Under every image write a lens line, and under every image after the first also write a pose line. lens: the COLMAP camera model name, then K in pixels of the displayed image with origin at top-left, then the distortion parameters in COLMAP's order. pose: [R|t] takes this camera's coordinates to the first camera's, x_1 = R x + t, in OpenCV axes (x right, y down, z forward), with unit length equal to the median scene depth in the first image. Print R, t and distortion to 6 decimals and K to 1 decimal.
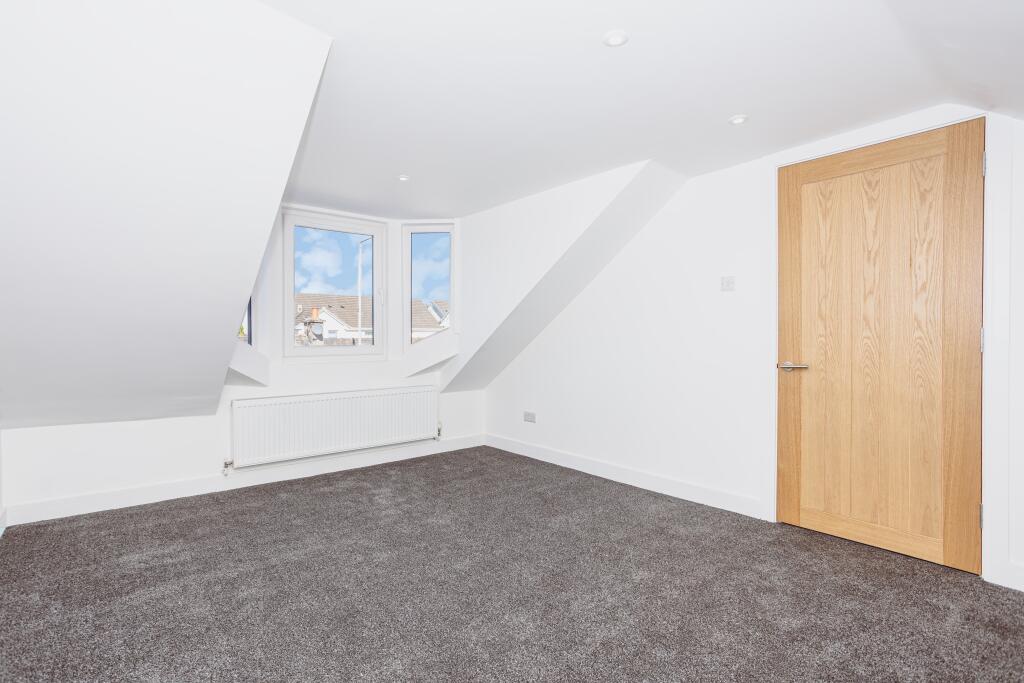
lens RADIAL K [[498.1, 0, 512.0], [0, 498.1, 341.5], [0, 0, 1]] dist [-0.058066, 0.031232]
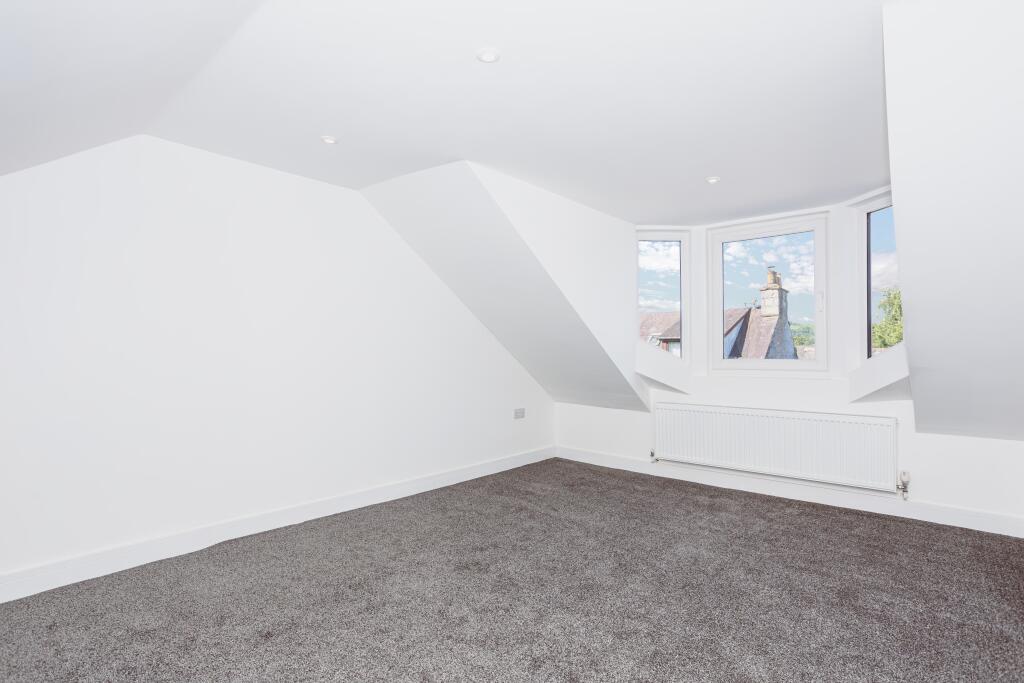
lens RADIAL K [[498.1, 0, 512.0], [0, 498.1, 341.5], [0, 0, 1]] dist [-0.058066, 0.031232]
pose [[0.138921, -0.013098, -0.990217, 0.770403], [-0.007358, 0.999871, -0.014258, -0.018166], [0.990276, 0.009266, 0.138807, 0.581105]]
